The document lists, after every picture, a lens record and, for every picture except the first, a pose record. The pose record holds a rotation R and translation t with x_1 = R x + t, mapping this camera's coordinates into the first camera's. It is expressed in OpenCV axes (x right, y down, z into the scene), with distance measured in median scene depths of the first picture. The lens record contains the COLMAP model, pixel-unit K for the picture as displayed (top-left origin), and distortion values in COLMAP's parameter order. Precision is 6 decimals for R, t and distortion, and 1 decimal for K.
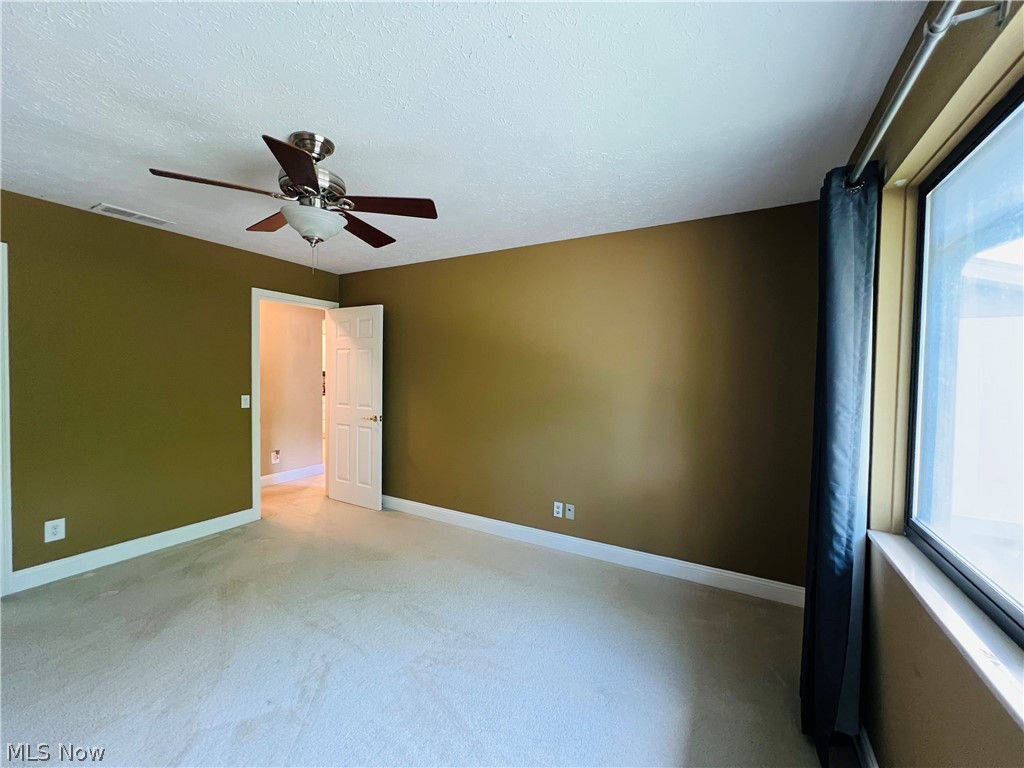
lens RADIAL K [[408.9, 0, 512.8], [0, 408.9, 383.4], [0, 0, 1]] dist [-0.002526, 0.001003]
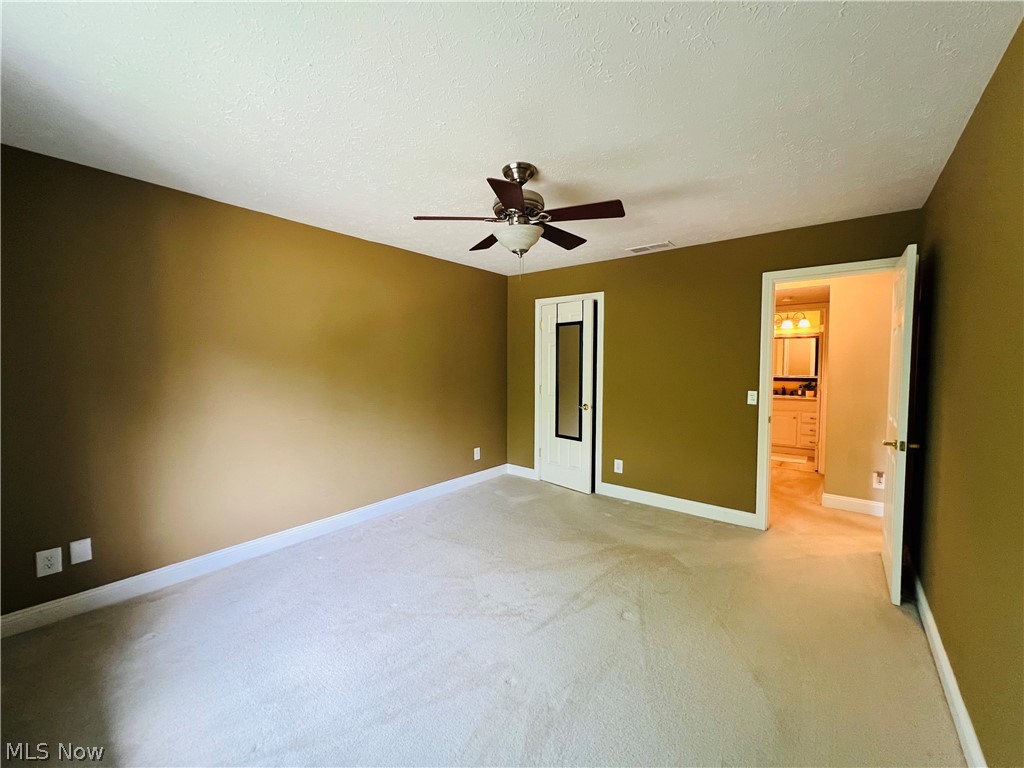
lens RADIAL K [[408.9, 0, 509.0], [0, 408.9, 383.2], [0, 0, 1]] dist [-0.002526, 0.001003]
pose [[-0.167378, 0.031748, -0.985381, 0.361559], [-0.032865, 0.998746, 0.037761, -0.005630], [0.985345, 0.038705, -0.166125, 0.605383]]
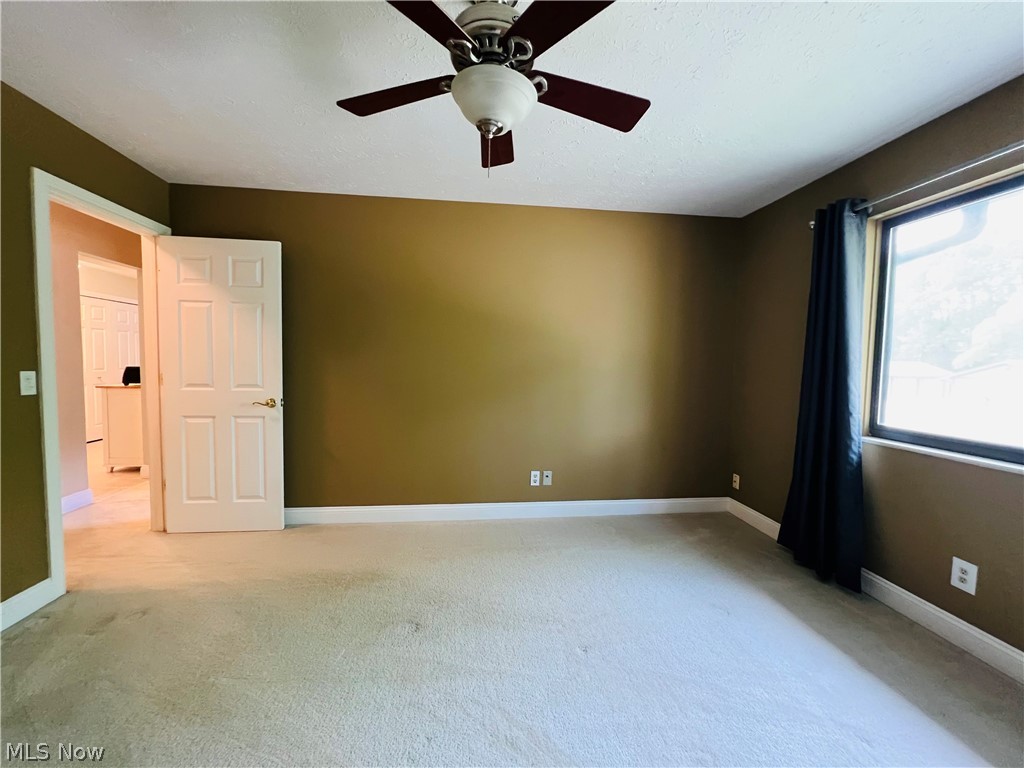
lens RADIAL K [[408.9, 0, 509.3], [0, 408.9, 382.9], [0, 0, 1]] dist [-0.002526, 0.001003]
pose [[0.810064, -0.032182, 0.585457, -0.459249], [0.011827, 0.999186, 0.038560, 0.031422], [-0.586222, -0.024311, 0.809786, 0.205085]]
